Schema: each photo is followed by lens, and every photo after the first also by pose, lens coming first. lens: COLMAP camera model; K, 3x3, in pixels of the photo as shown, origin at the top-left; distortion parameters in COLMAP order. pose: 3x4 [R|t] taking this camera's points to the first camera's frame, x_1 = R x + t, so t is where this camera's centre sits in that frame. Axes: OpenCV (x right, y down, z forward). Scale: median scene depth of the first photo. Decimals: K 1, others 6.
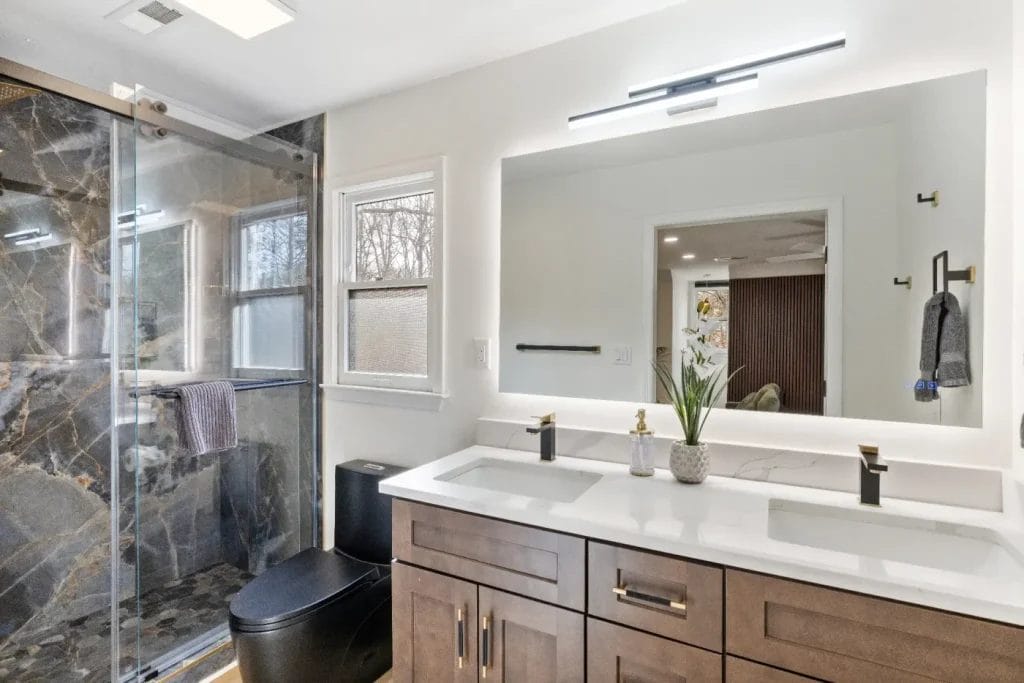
lens RADIAL K [[474.1, 0, 542.7], [0, 474.1, 338.8], [0, 0, 1]] dist [-0.000316, -0.000069]
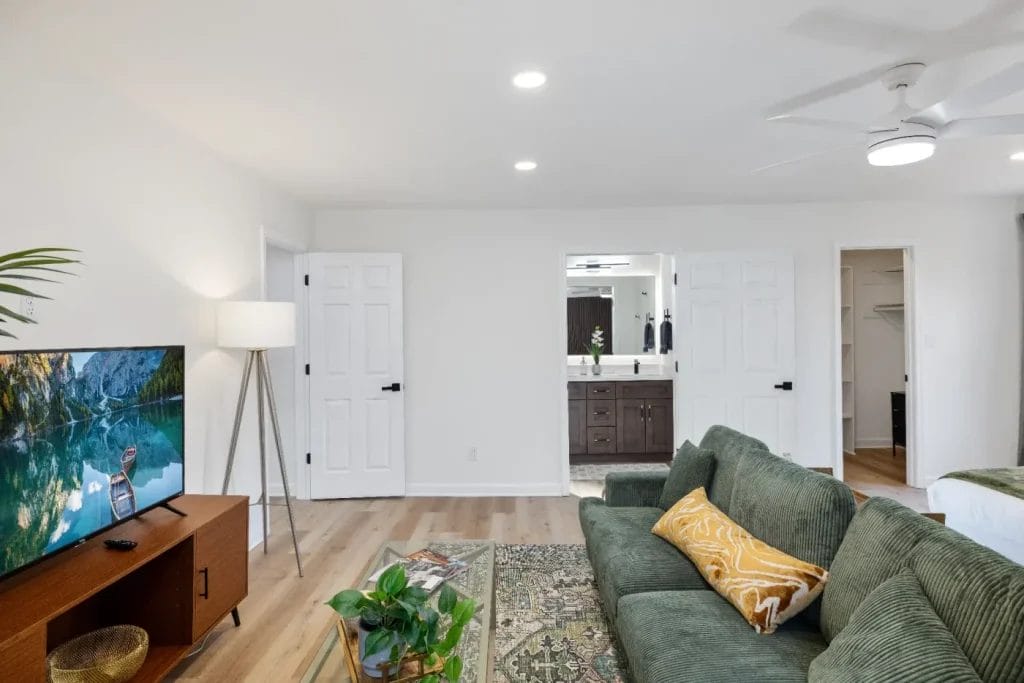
lens RADIAL K [[537.0, 0, 512.0], [0, 537.0, 341.5], [0, 0, 1]] dist [0.001239, -0.000164]
pose [[0.892269, -0.009068, 0.451414, -2.181614], [0.012299, 0.999915, -0.004223, 0.049956], [-0.451337, 0.009320, 0.892305, -2.467758]]
